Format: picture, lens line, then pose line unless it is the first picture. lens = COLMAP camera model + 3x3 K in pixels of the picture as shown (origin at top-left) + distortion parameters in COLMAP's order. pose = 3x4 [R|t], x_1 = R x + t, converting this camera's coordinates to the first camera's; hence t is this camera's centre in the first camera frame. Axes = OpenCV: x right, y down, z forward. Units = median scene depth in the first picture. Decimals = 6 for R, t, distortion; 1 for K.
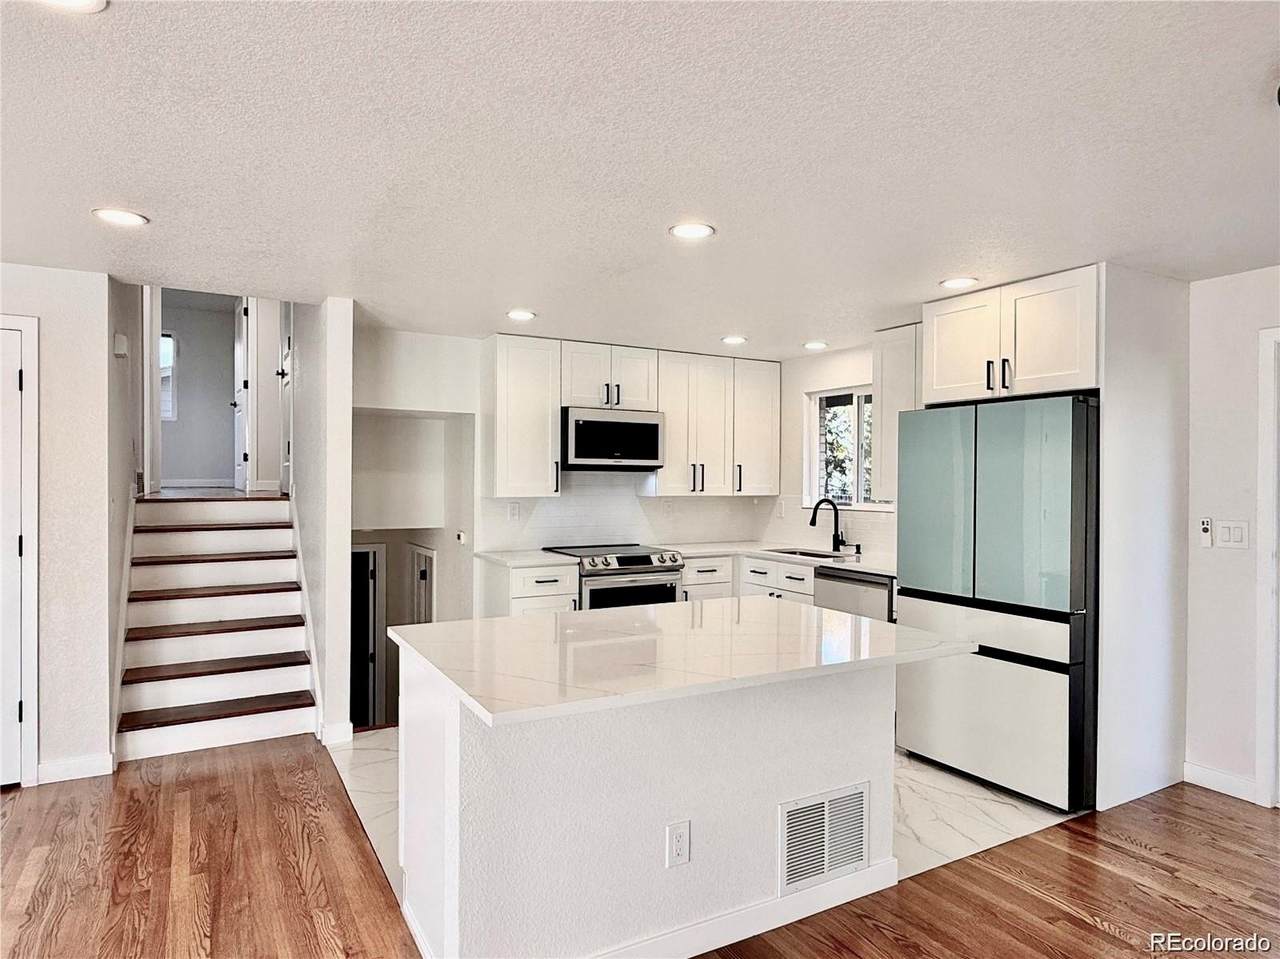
lens RADIAL K [[767.8, 0, 640.0], [0, 767.8, 479.5], [0, 0, 1]] dist [-0.001003, 0.000646]
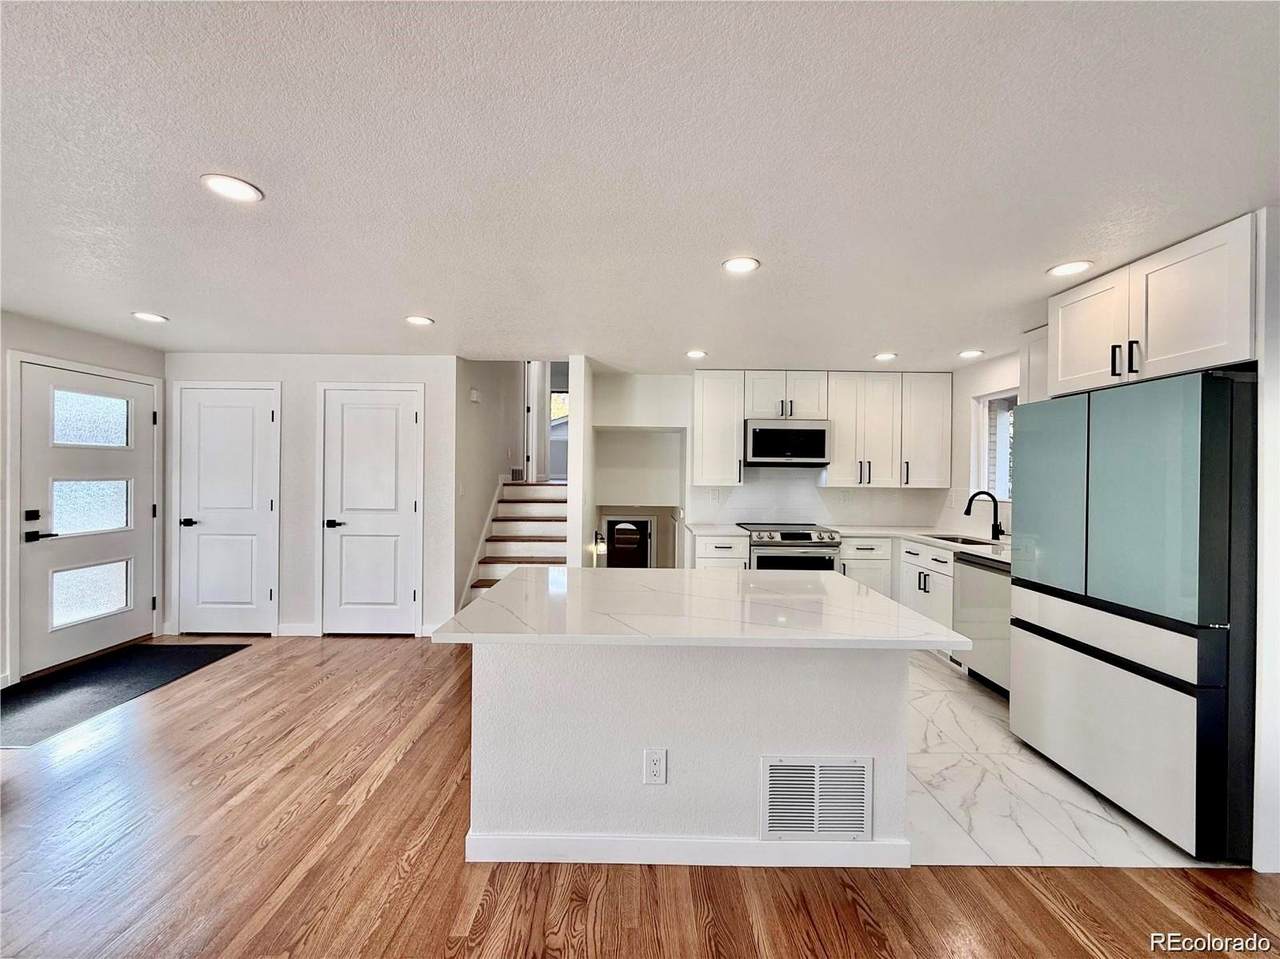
lens RADIAL K [[514.2, 0, 639.3], [0, 514.2, 472.4], [0, 0, 1]] dist [-0.000366, -0.000515]
pose [[0.869205, 0.000447, -0.494451, 0.196303], [-0.005038, 0.999956, -0.007952, 0.007010], [0.494426, 0.009403, 0.869169, 0.125239]]
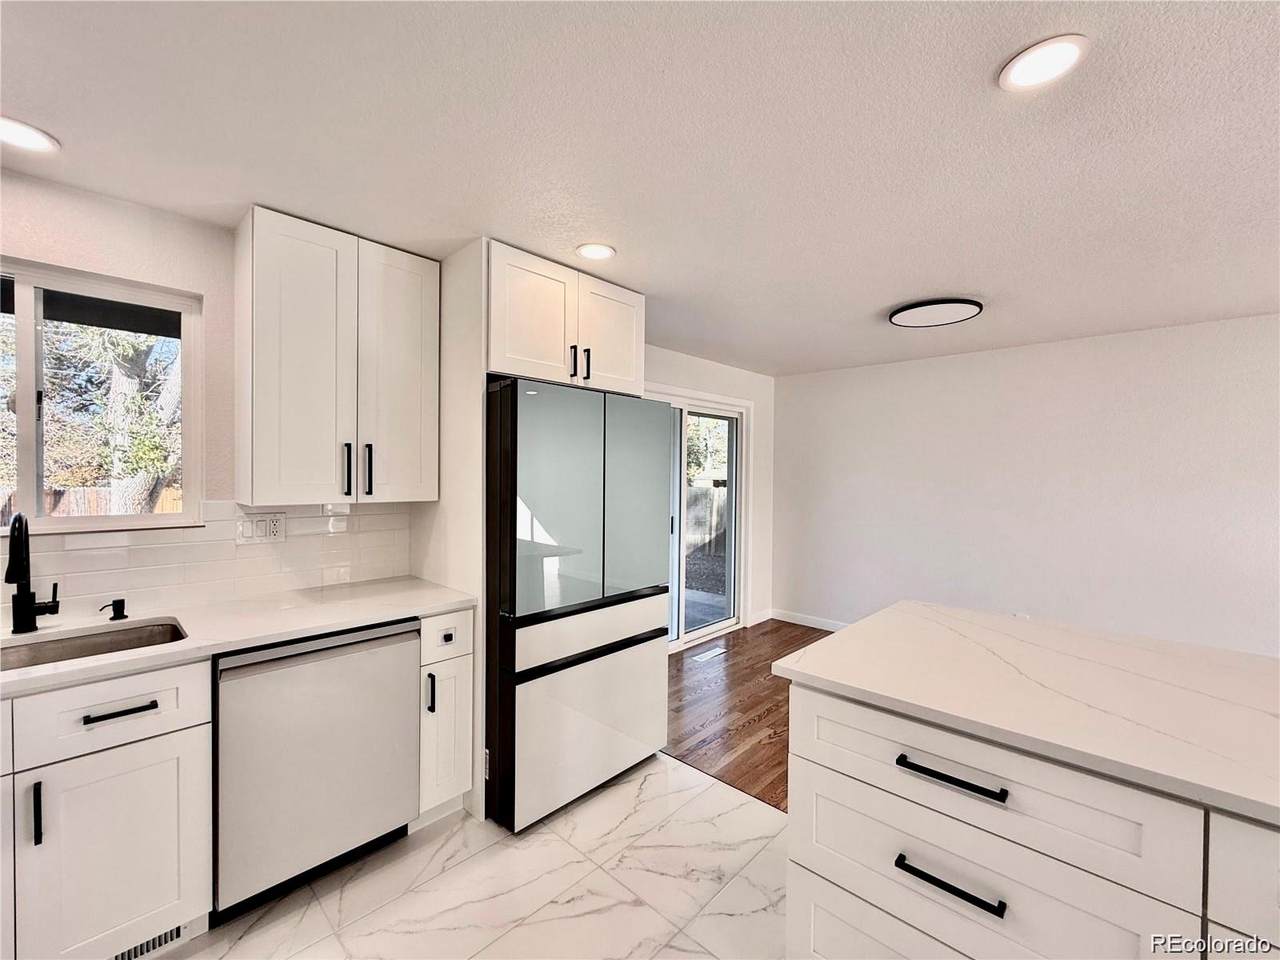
lens RADIAL K [[532.5, 0, 640.0], [0, 532.5, 480.0], [0, 0, 1]] dist [-0.000562, -0.000171]
pose [[-0.292409, -0.021956, 0.956041, -0.147145], [-0.011425, 0.999745, 0.019465, -0.002668], [-0.956225, -0.005231, -0.292585, 0.840191]]
